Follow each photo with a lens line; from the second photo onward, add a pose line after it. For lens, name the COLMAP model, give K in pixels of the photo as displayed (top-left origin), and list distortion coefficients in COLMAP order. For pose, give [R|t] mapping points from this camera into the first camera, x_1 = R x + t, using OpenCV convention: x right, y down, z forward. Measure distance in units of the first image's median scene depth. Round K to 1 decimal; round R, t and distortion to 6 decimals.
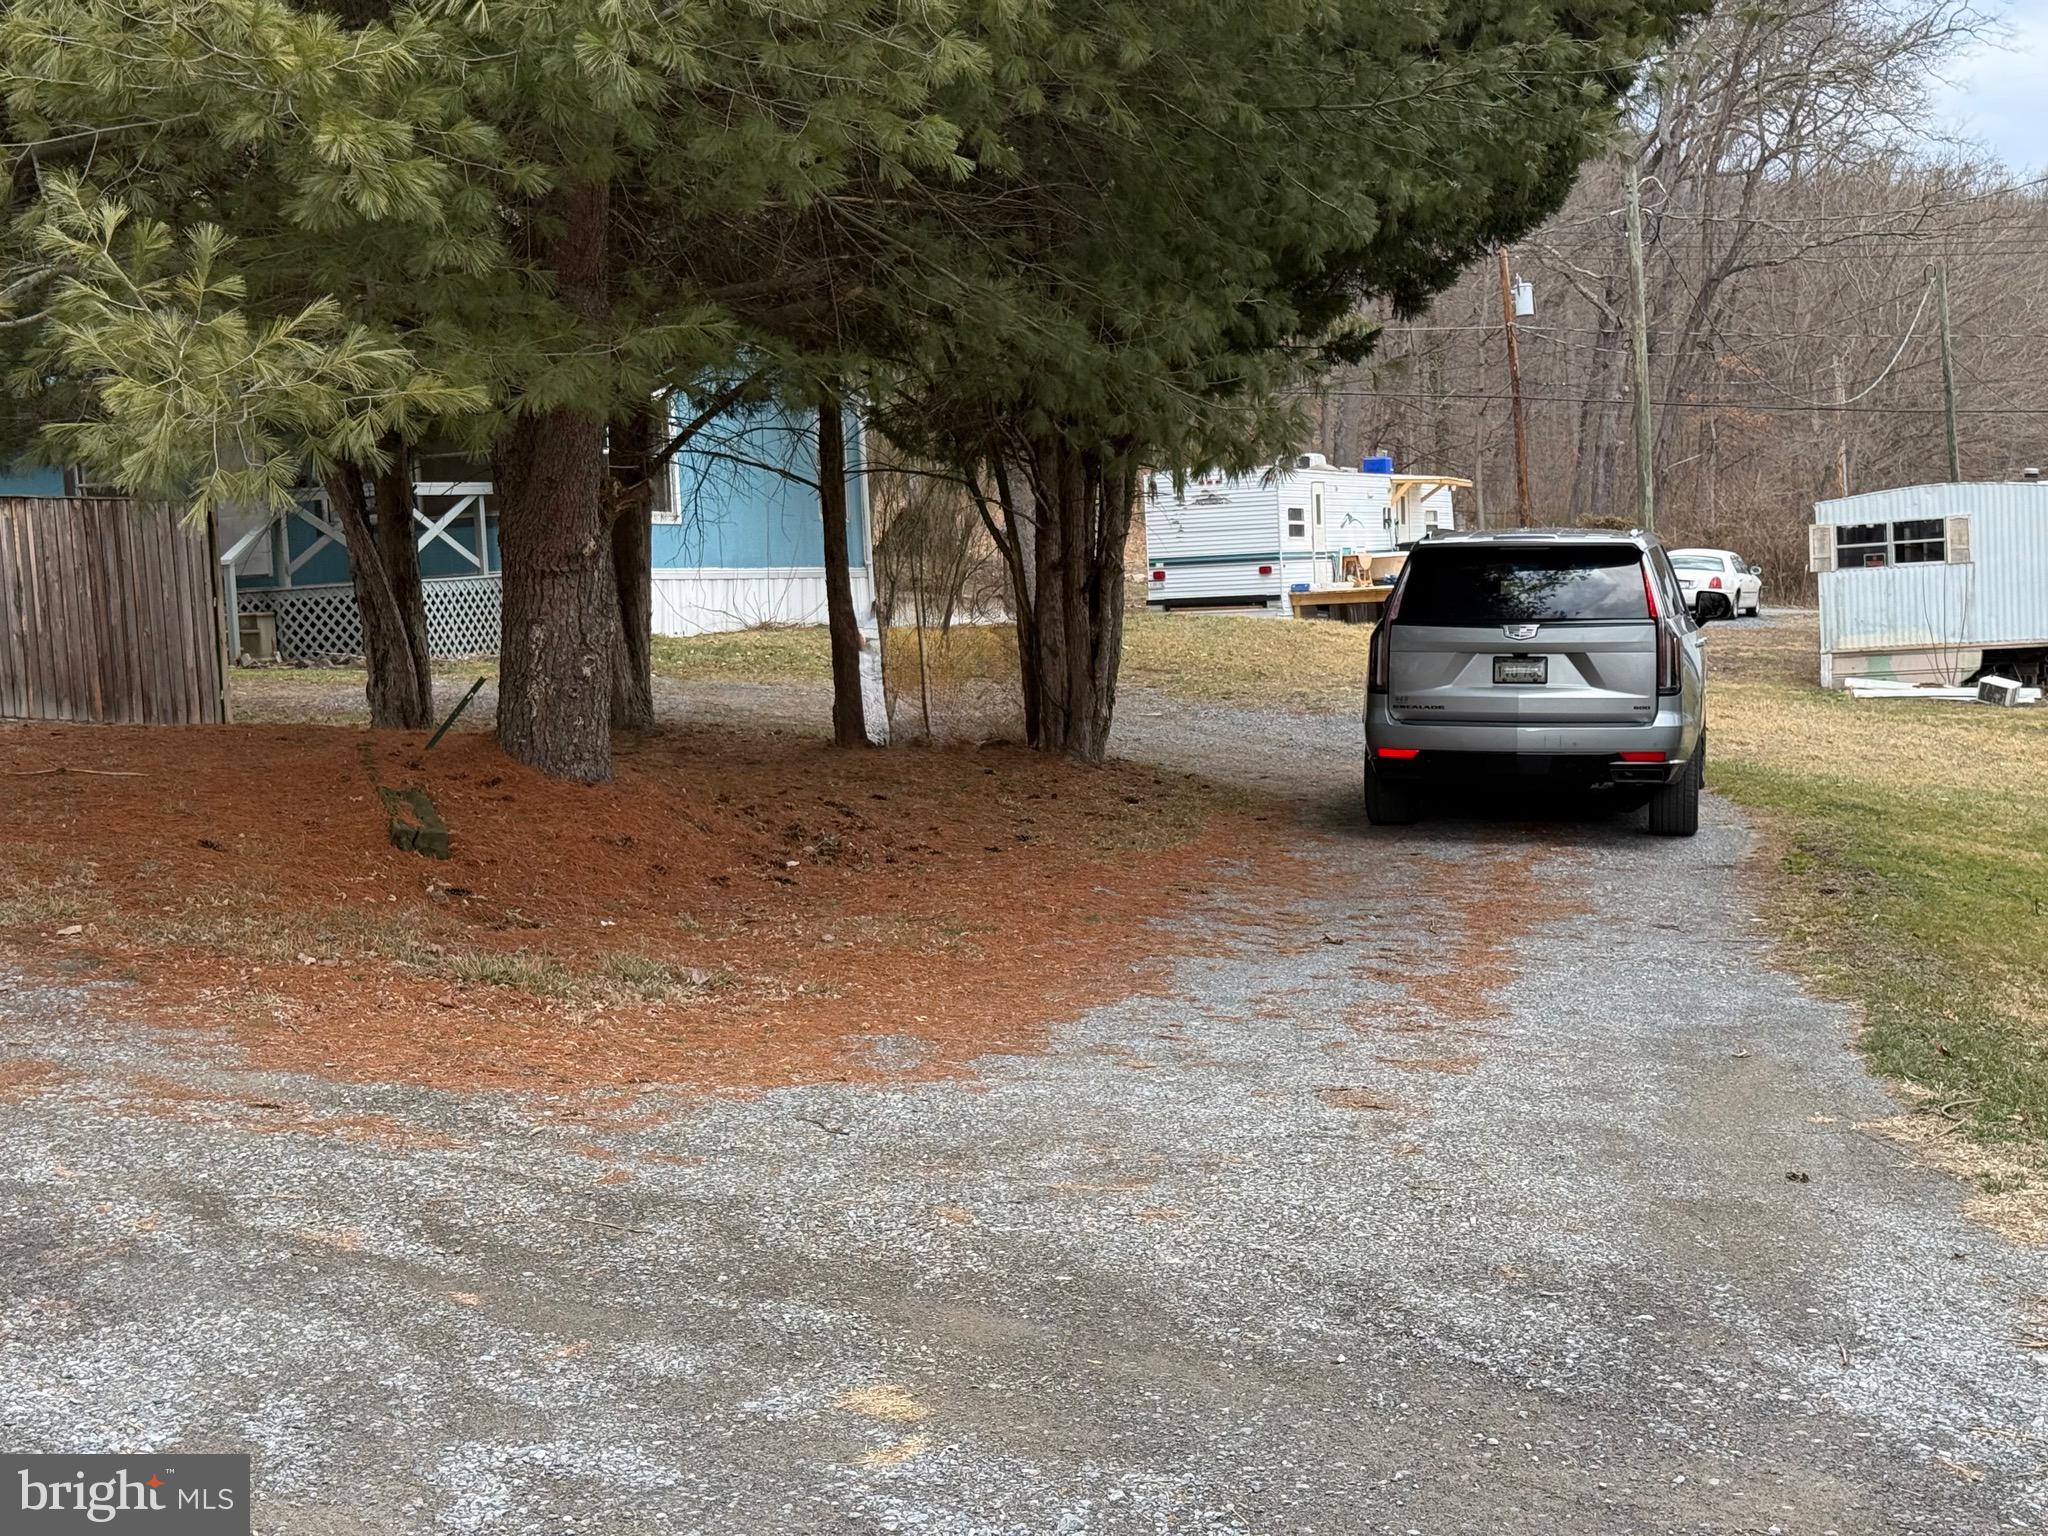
lens RADIAL K [[2845.8, 0, 1025.4], [0, 2845.8, 766.4], [0, 0, 1]] dist [0.117271, 0.000000]
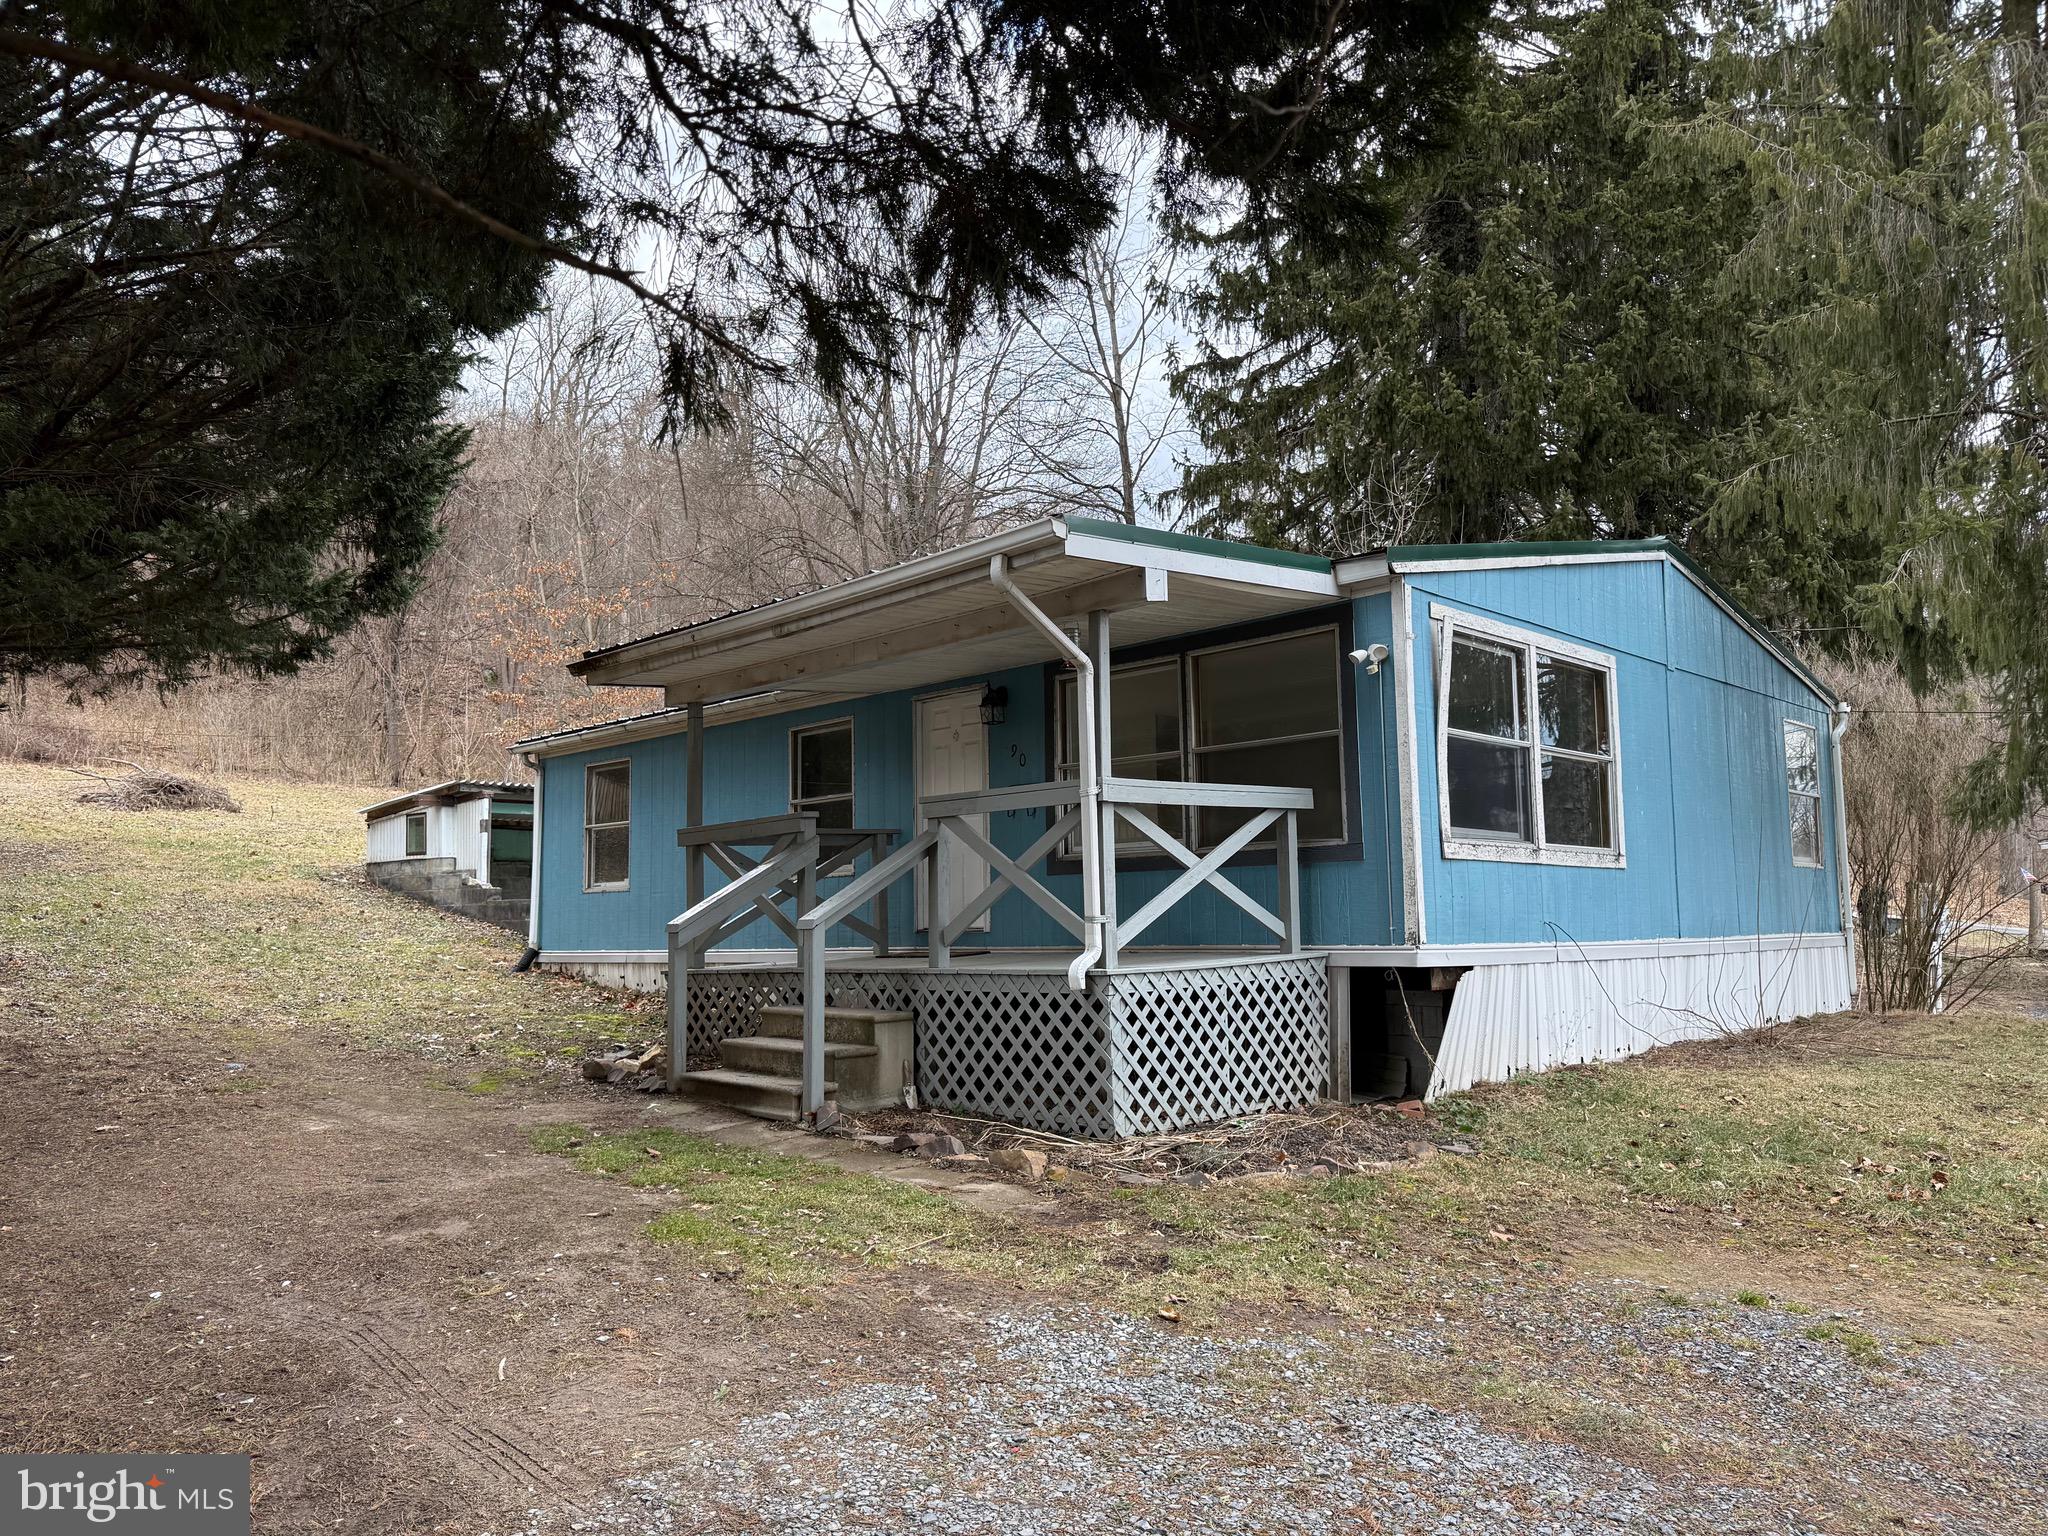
lens RADIAL K [[1448.3, 0, 1023.9], [0, 1448.3, 763.7], [0, 0, 1]] dist [0.004341, -0.067376]
pose [[0.918271, -0.006607, -0.395897, -0.126618], [-0.054227, 0.988341, -0.142271, -0.060849], [0.392222, 0.152112, 0.907207, 0.724562]]
